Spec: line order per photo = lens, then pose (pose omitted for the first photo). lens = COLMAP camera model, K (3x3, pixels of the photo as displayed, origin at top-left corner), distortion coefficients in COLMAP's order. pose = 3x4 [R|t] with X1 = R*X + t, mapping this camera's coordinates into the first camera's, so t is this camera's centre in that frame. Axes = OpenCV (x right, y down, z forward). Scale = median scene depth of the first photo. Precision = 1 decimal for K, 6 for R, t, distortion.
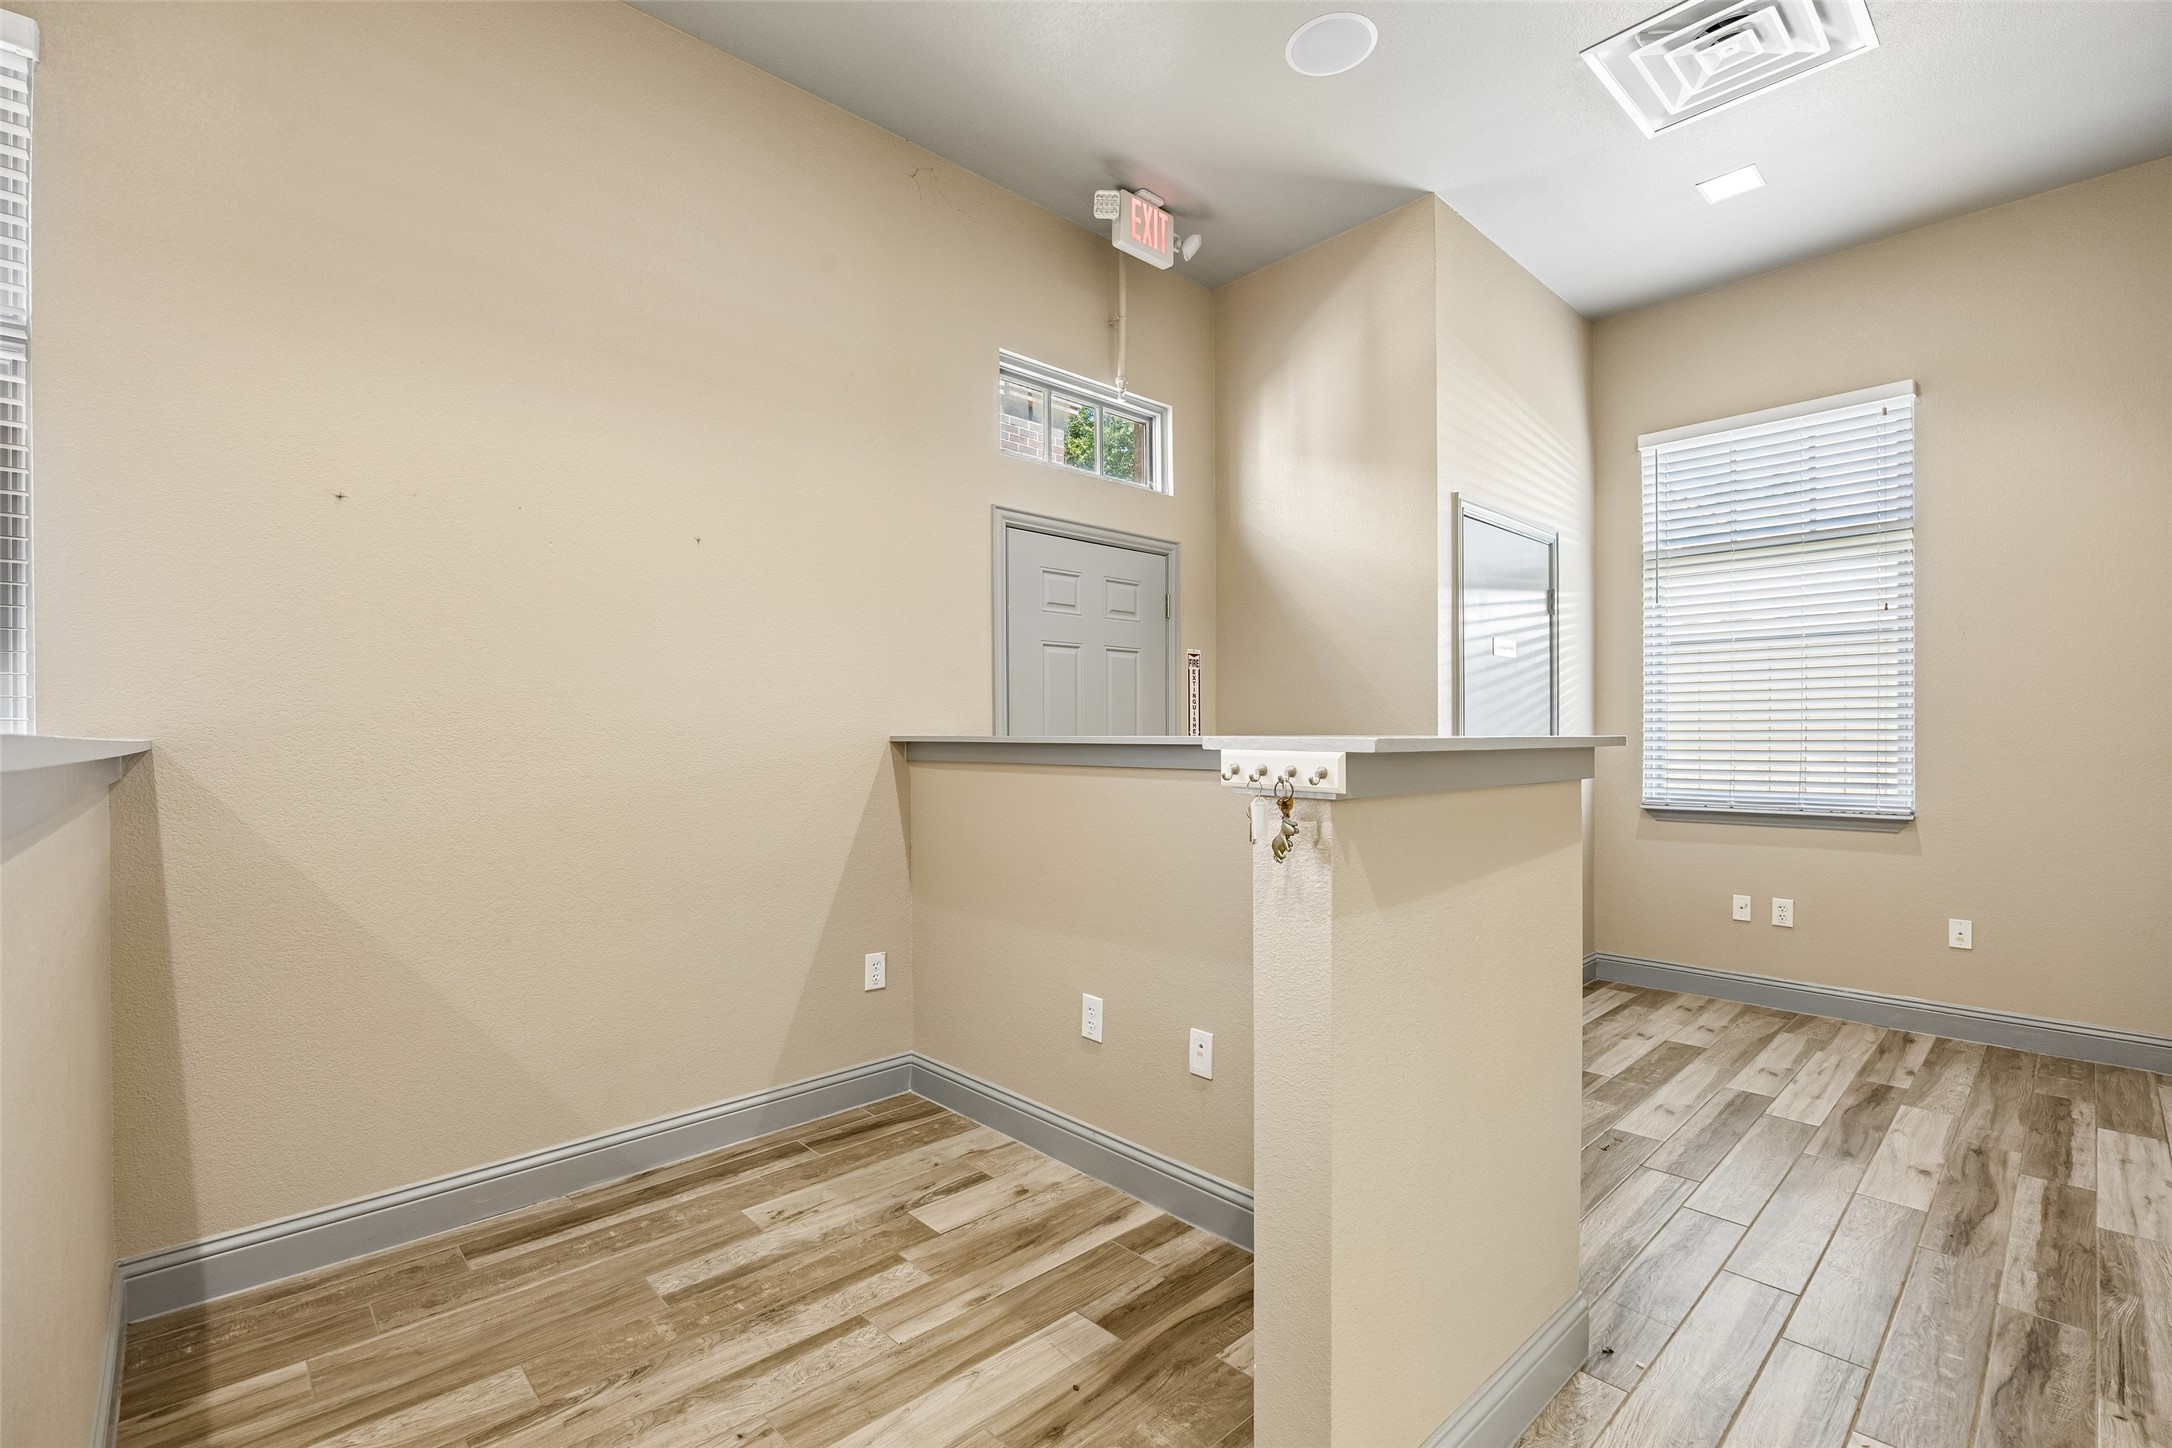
lens RADIAL K [[957.8, 0, 1086.0], [0, 957.8, 724.0], [0, 0, 1]] dist [-0.000998, -0.000130]
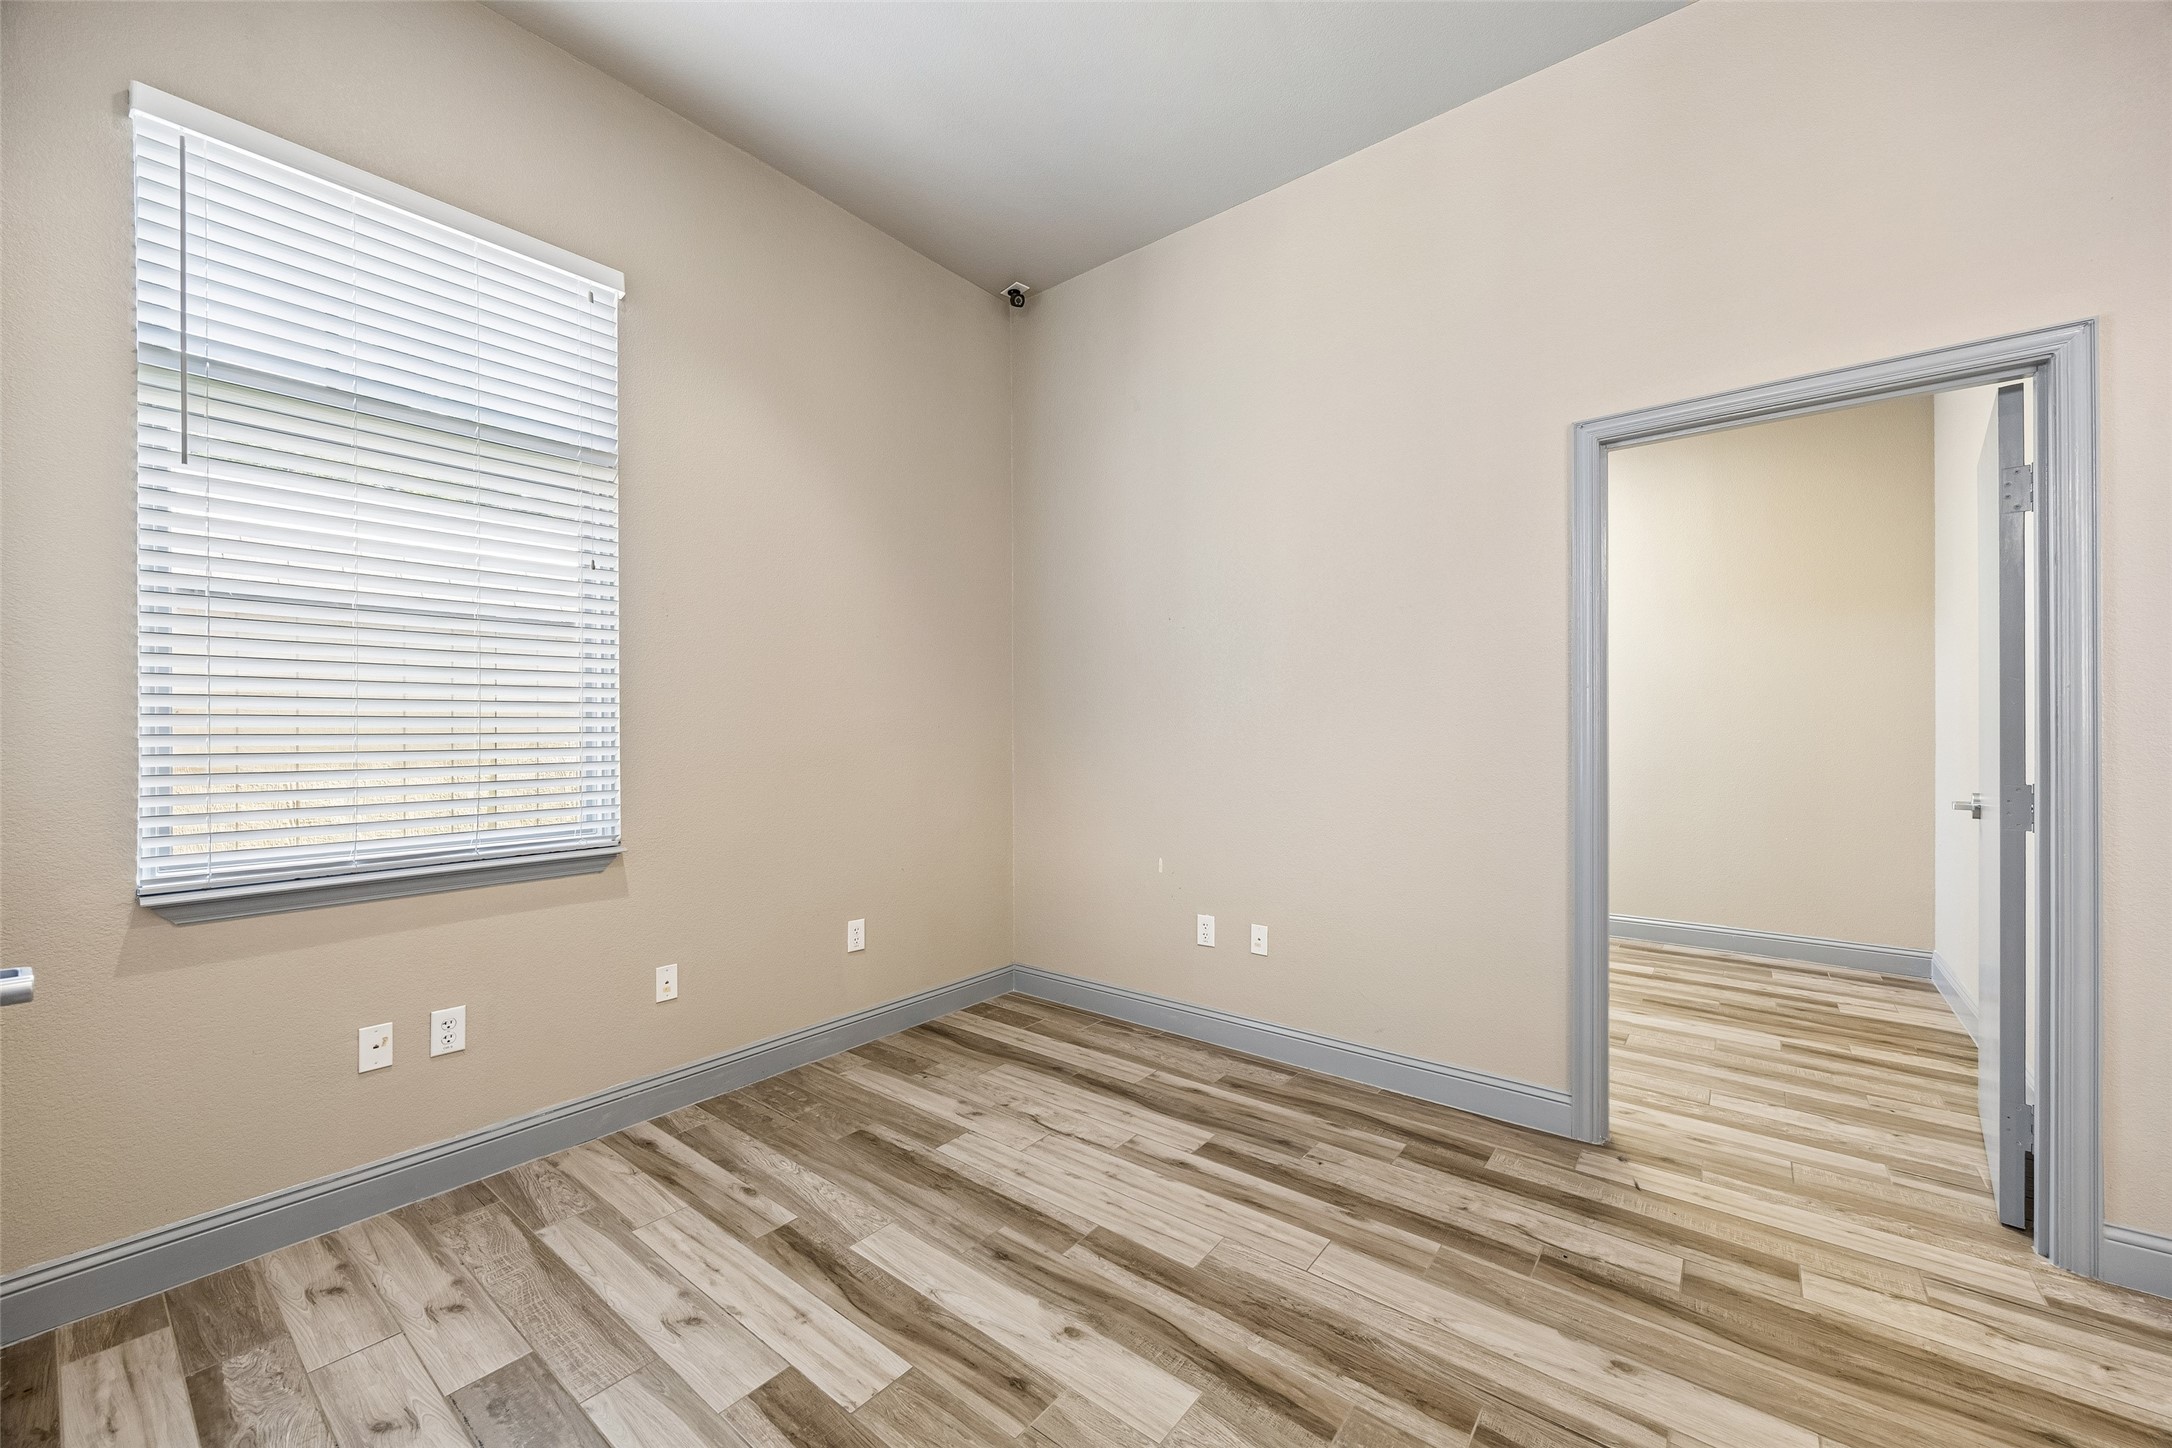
lens RADIAL K [[845.2, 0, 1086.0], [0, 845.2, 724.0], [0, 0, 1]] dist [-0.002023, -0.000365]
pose [[-0.129070, -0.000666, 0.991635, 0.162684], [-0.009332, 0.999956, -0.000543, -0.004402], [-0.991592, -0.009324, -0.129071, 0.789269]]
